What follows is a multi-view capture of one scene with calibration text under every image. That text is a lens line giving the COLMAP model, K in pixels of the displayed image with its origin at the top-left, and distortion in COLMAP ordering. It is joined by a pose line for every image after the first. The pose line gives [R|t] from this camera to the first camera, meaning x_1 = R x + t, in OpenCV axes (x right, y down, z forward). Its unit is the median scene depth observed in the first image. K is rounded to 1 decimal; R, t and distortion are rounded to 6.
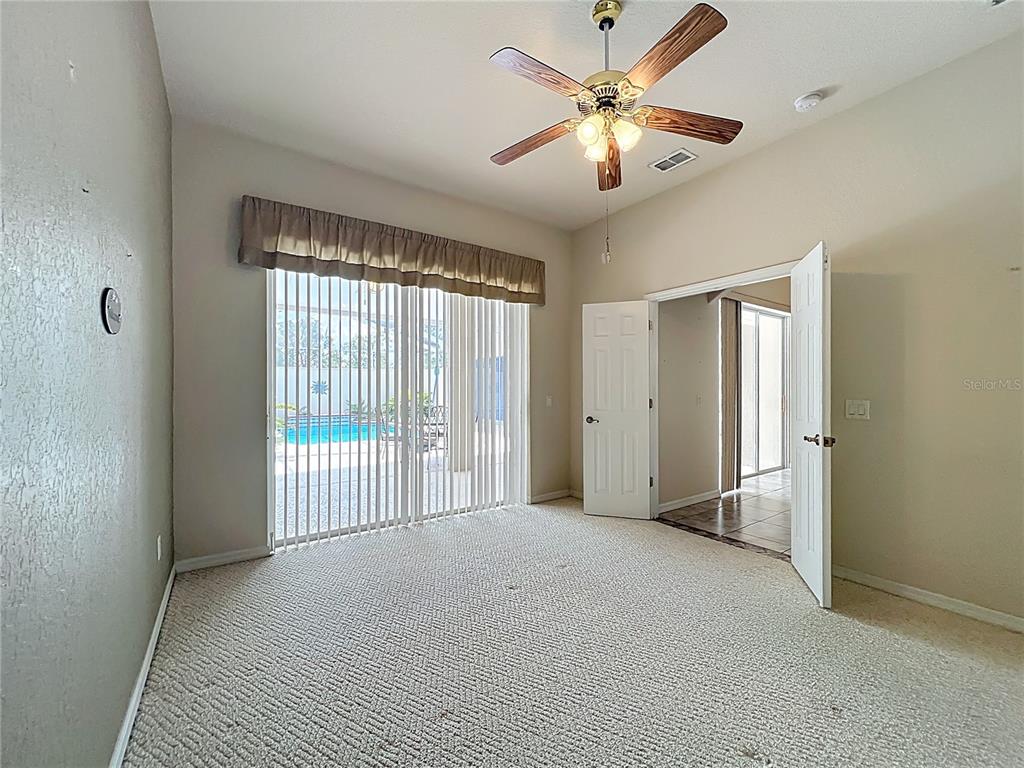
lens RADIAL K [[416.1, 0, 512.0], [0, 416.1, 384.0], [0, 0, 1]] dist [0.001123, 0.000185]
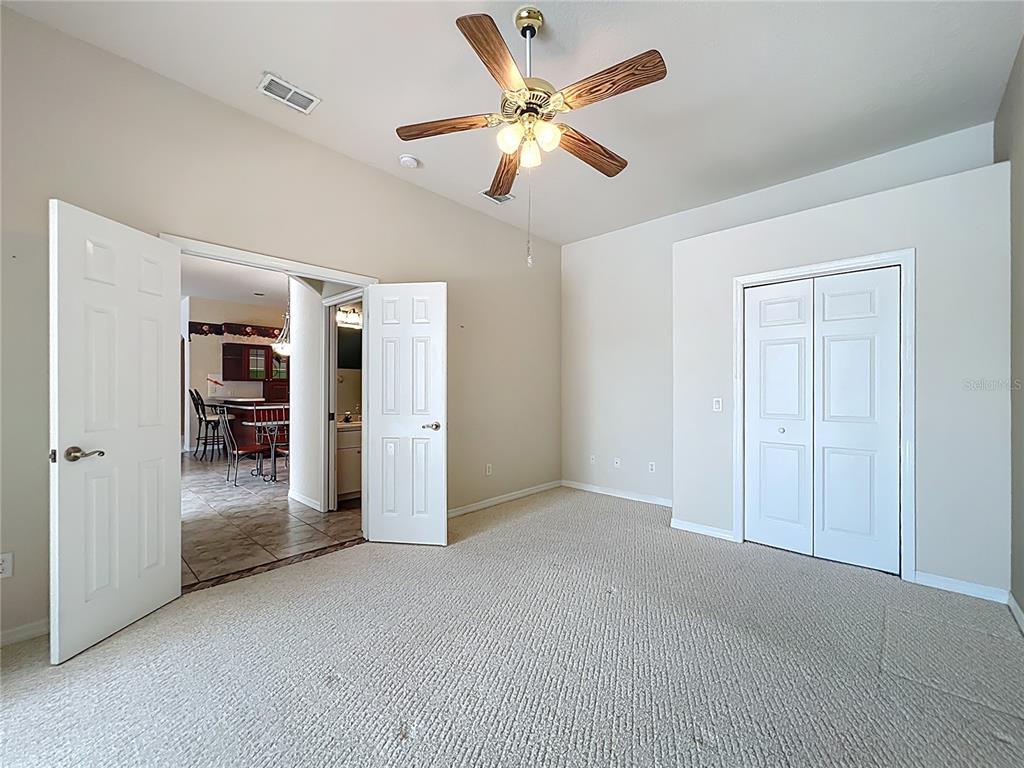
lens RADIAL K [[416.1, 0, 512.0], [0, 416.1, 384.0], [0, 0, 1]] dist [0.001123, 0.000185]
pose [[-0.219476, 0.008204, 0.975584, -0.431151], [-0.009265, 0.999902, -0.010493, 0.008154], [-0.975574, -0.011342, -0.219378, 0.711017]]
